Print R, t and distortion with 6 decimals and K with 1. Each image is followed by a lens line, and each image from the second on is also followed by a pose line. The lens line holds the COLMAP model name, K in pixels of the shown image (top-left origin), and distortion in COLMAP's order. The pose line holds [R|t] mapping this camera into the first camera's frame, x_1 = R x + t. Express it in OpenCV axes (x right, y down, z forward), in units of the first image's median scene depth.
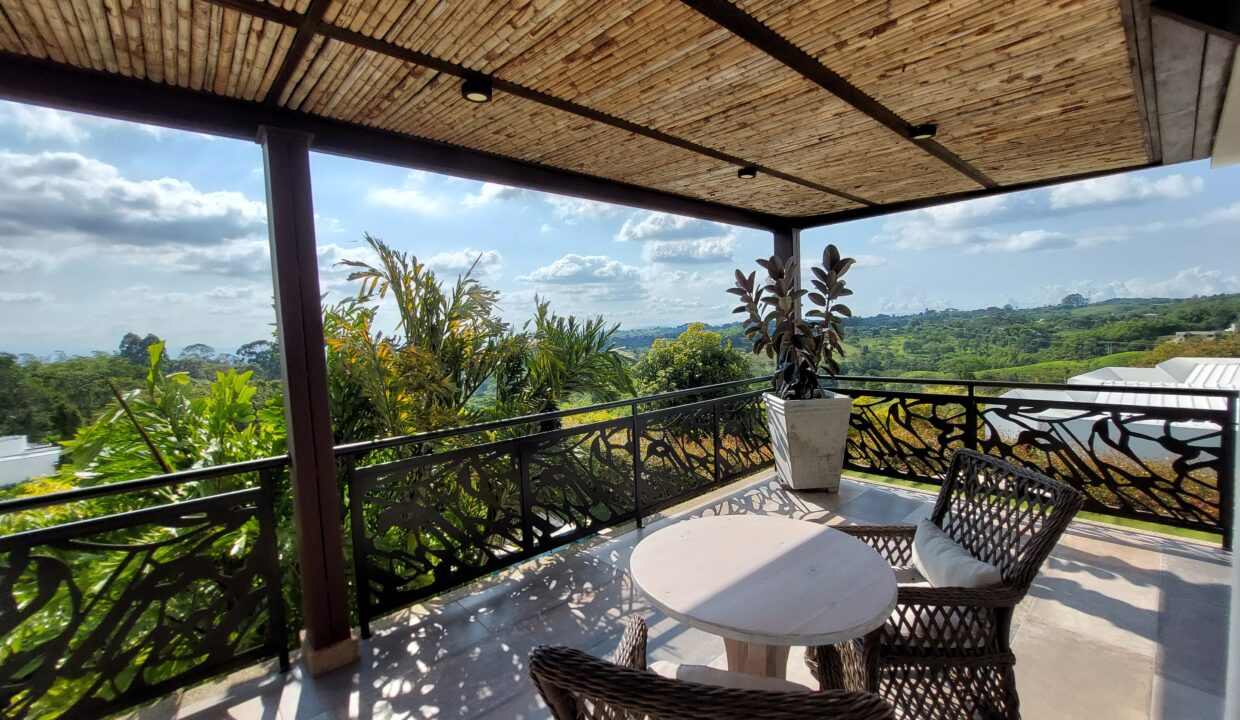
lens RADIAL K [[499.2, 0, 617.5], [0, 499.2, 366.9], [0, 0, 1]] dist [-0.018168, 0.000031]
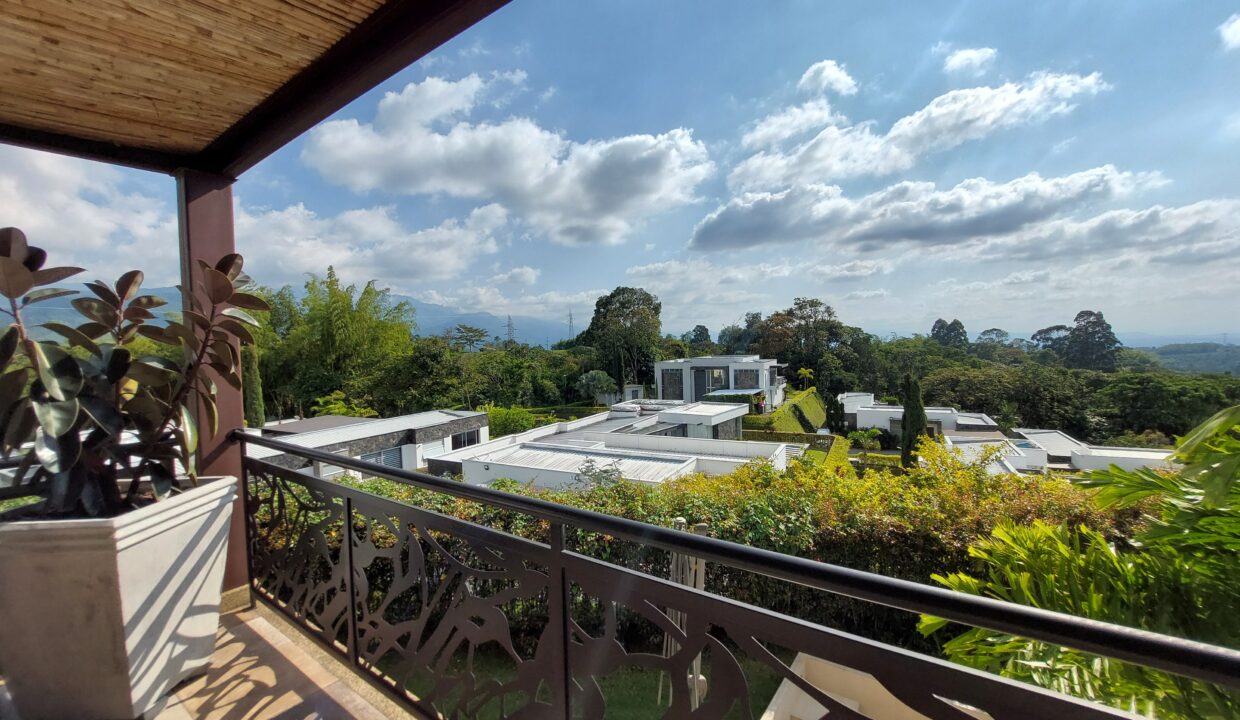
lens RADIAL K [[499.2, 0, 630.0], [0, 499.2, 353.6], [0, 0, 1]] dist [-0.018168, 0.000031]
pose [[0.232589, 0.054514, -0.971046, -0.522313], [-0.051972, 0.997698, 0.043562, 0.034348], [0.971185, 0.040335, 0.234887, 0.144280]]
